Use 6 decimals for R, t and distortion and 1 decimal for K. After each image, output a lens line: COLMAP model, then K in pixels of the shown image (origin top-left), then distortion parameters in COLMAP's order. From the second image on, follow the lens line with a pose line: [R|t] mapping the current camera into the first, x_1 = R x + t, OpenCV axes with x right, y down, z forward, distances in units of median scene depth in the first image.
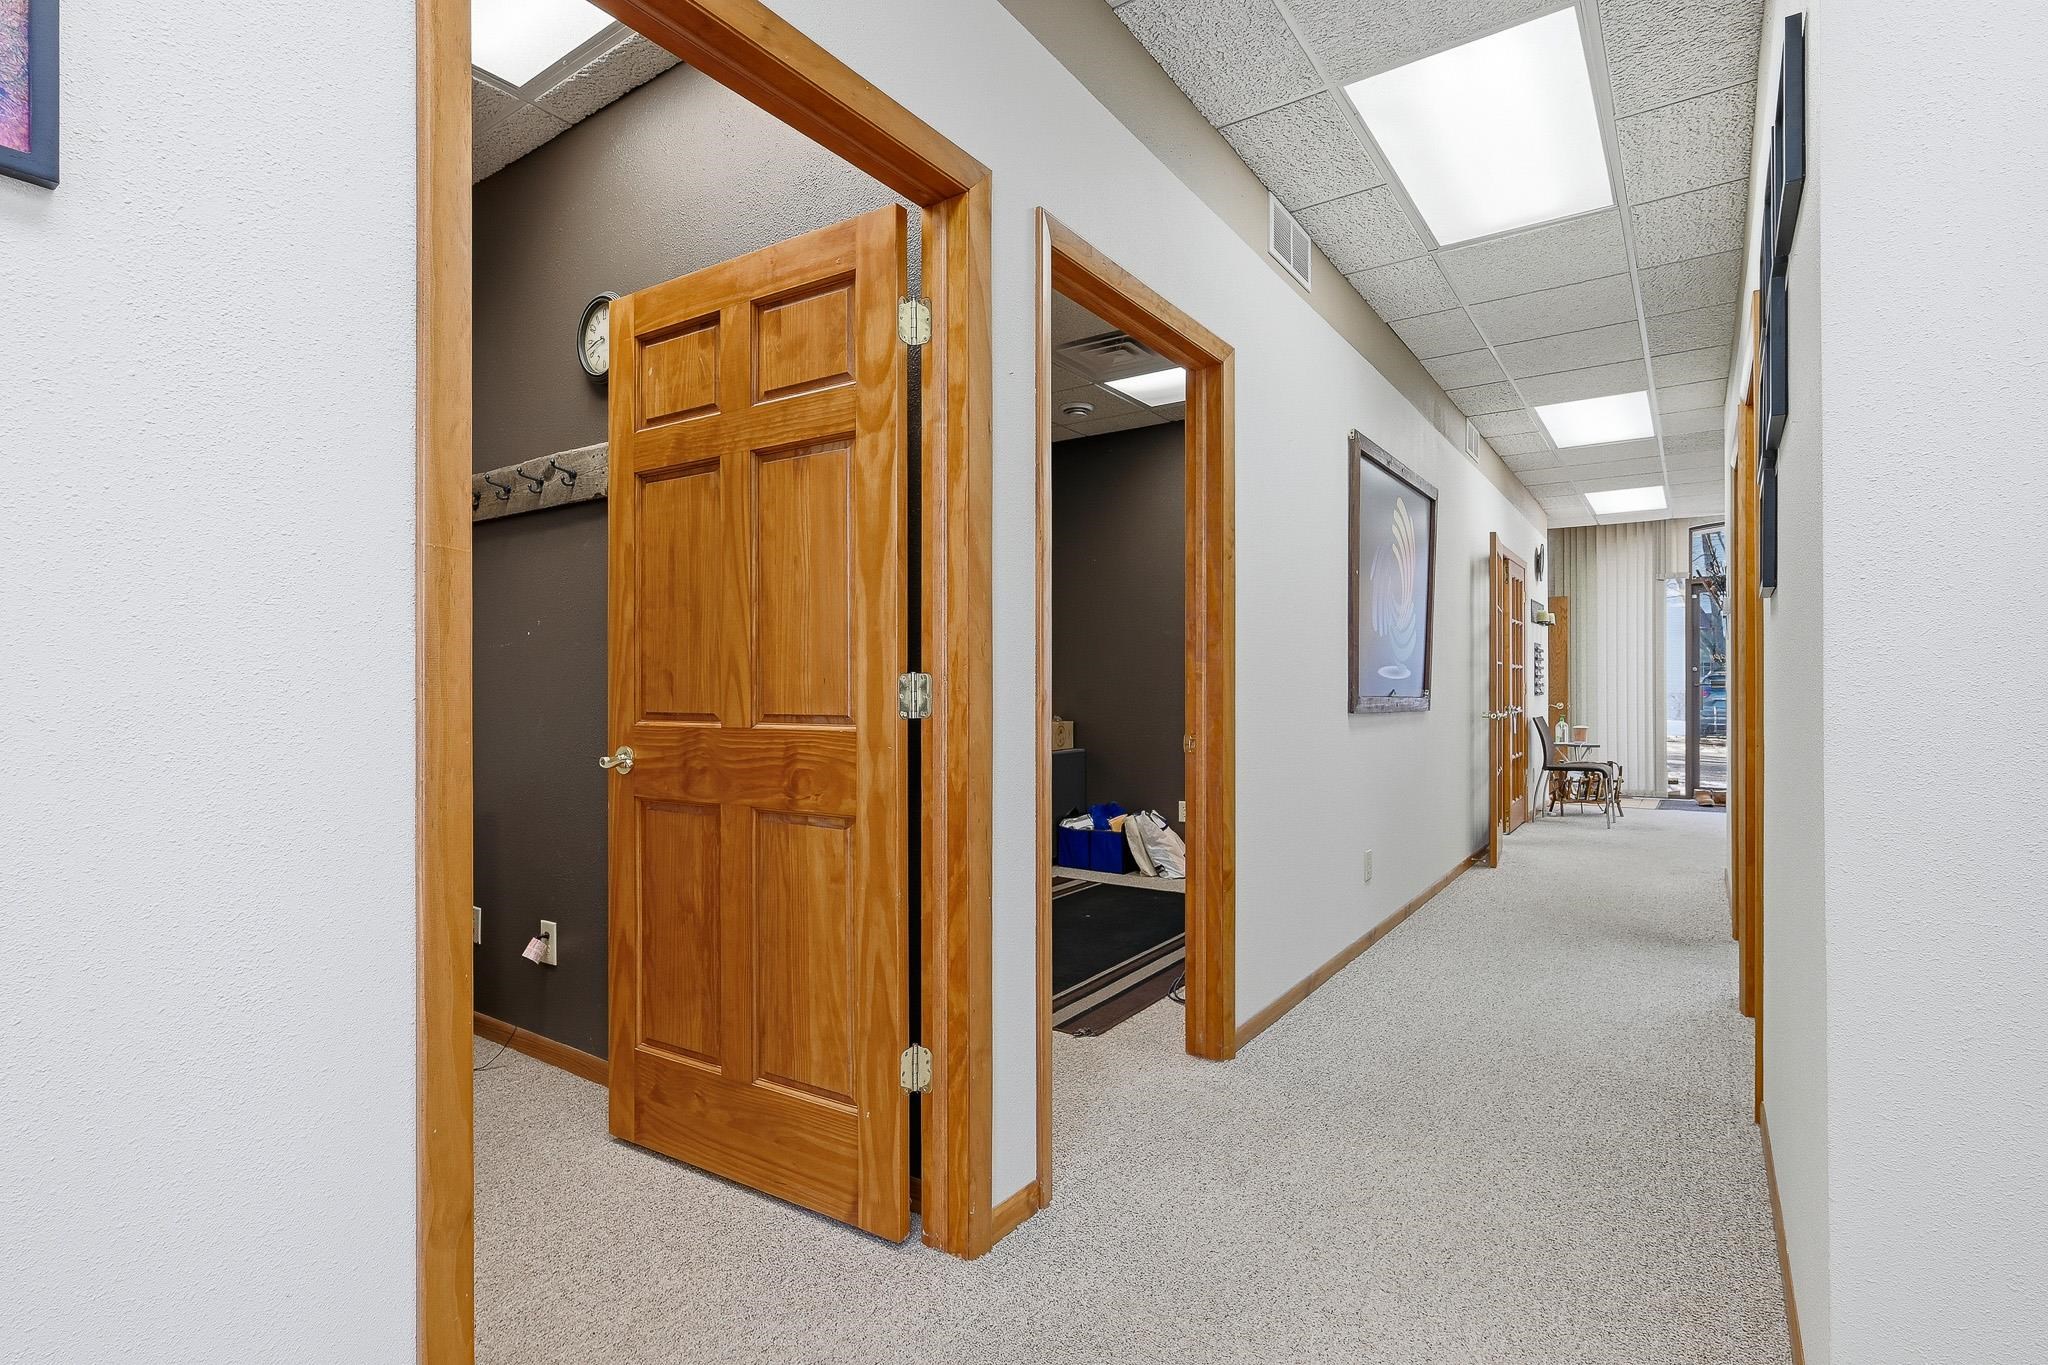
lens RADIAL K [[958.8, 0, 1027.0], [0, 958.8, 686.5], [0, 0, 1]] dist [-0.002943, 0.001017]
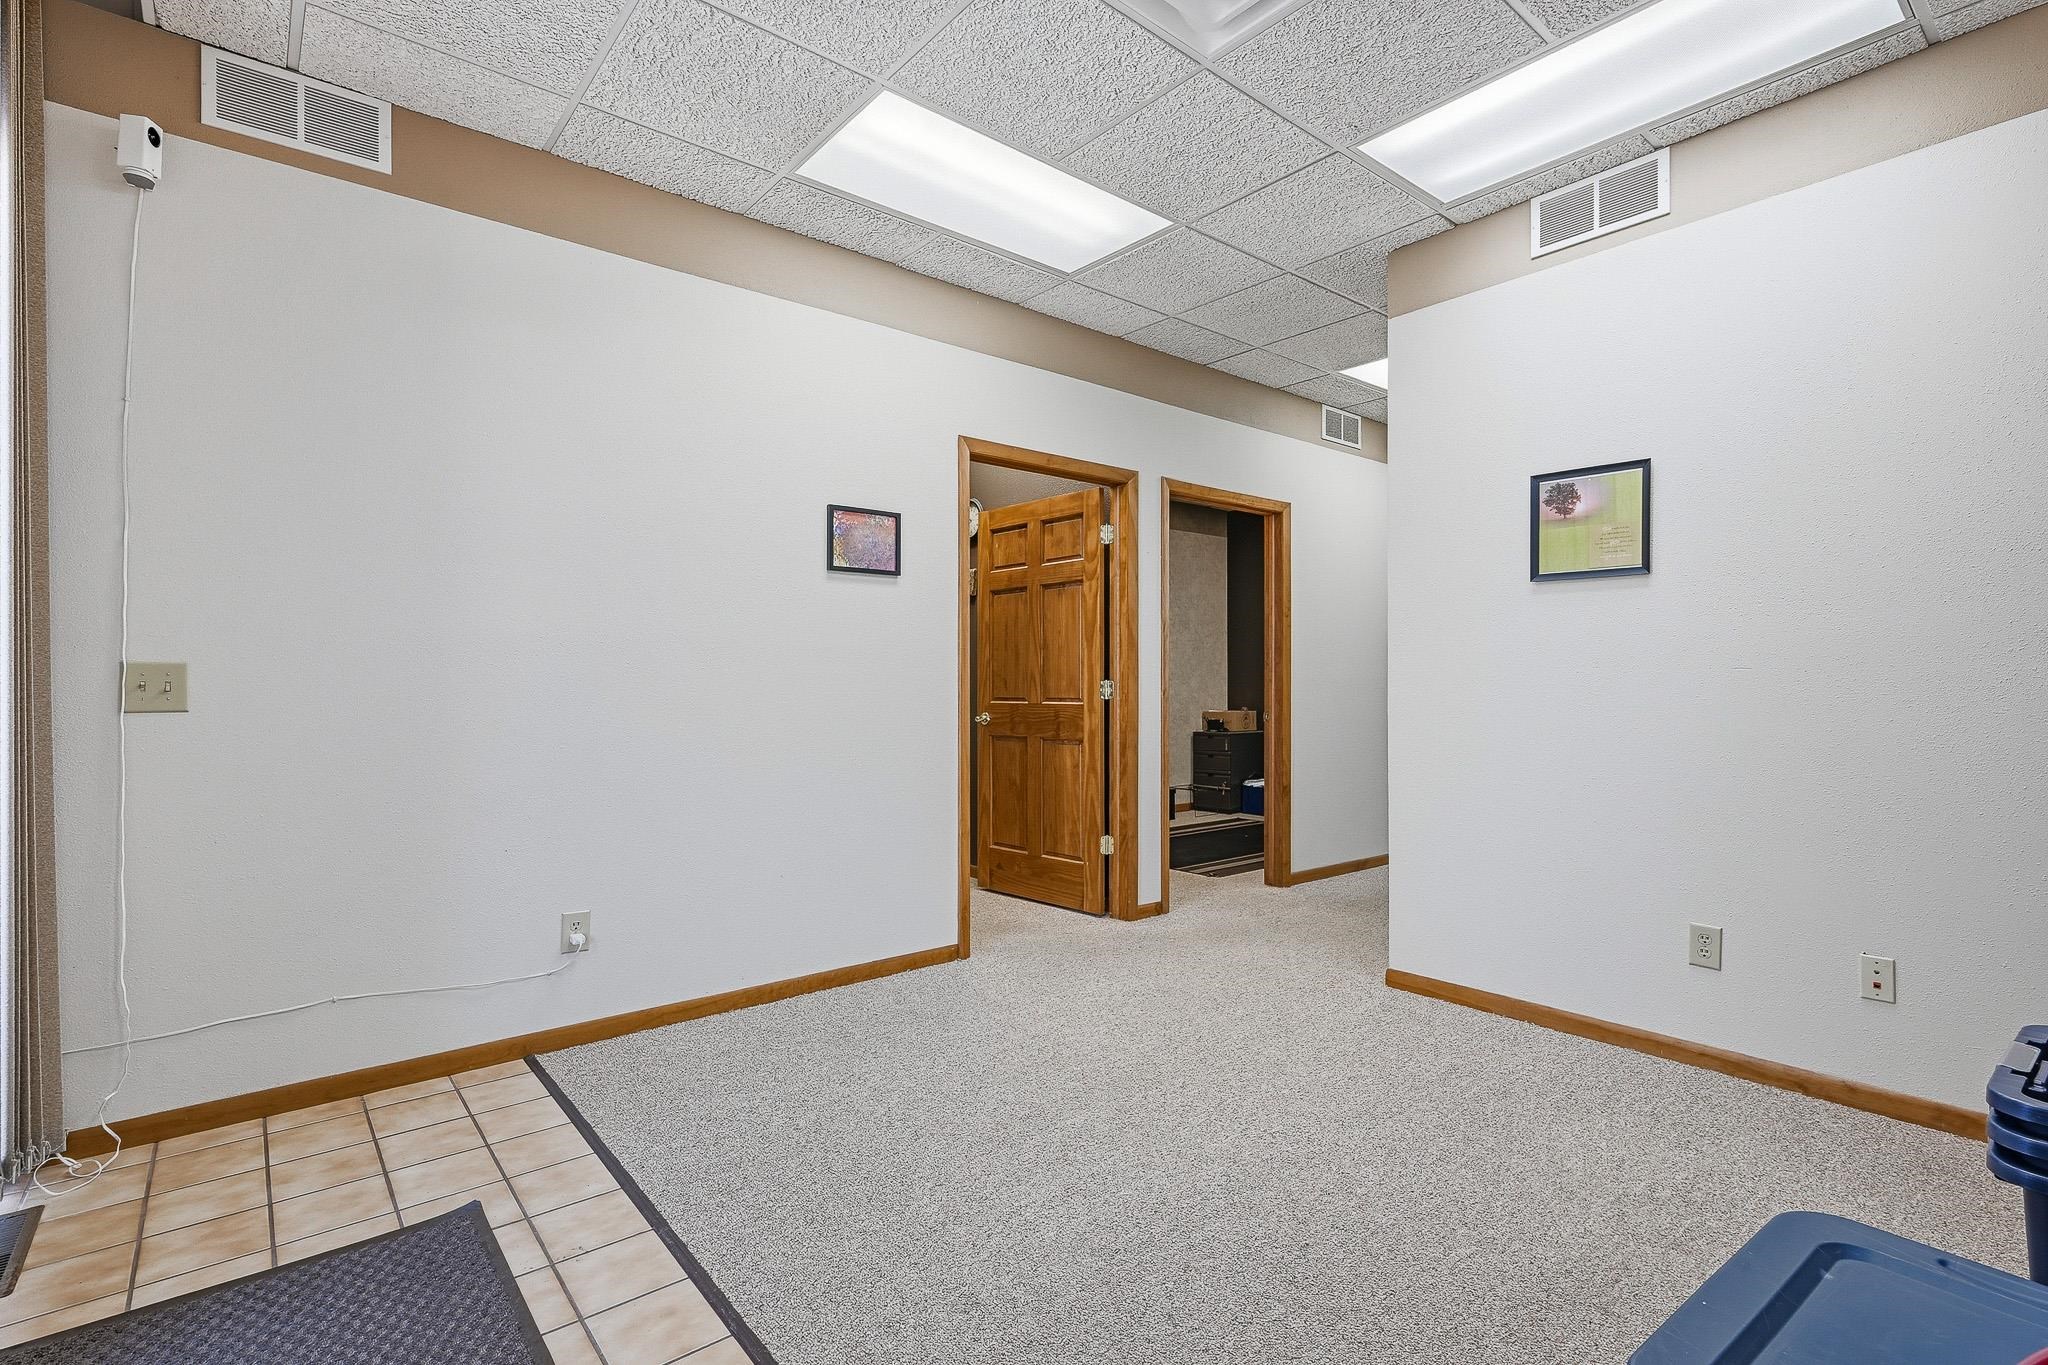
lens RADIAL K [[958.8, 0, 1026.2], [0, 958.8, 687.2], [0, 0, 1]] dist [-0.002943, 0.001017]
pose [[0.962222, 0.001856, -0.272261, 0.328368], [-0.001398, 0.999997, 0.001876, -0.001070], [0.272263, -0.001425, 0.962222, -1.312239]]
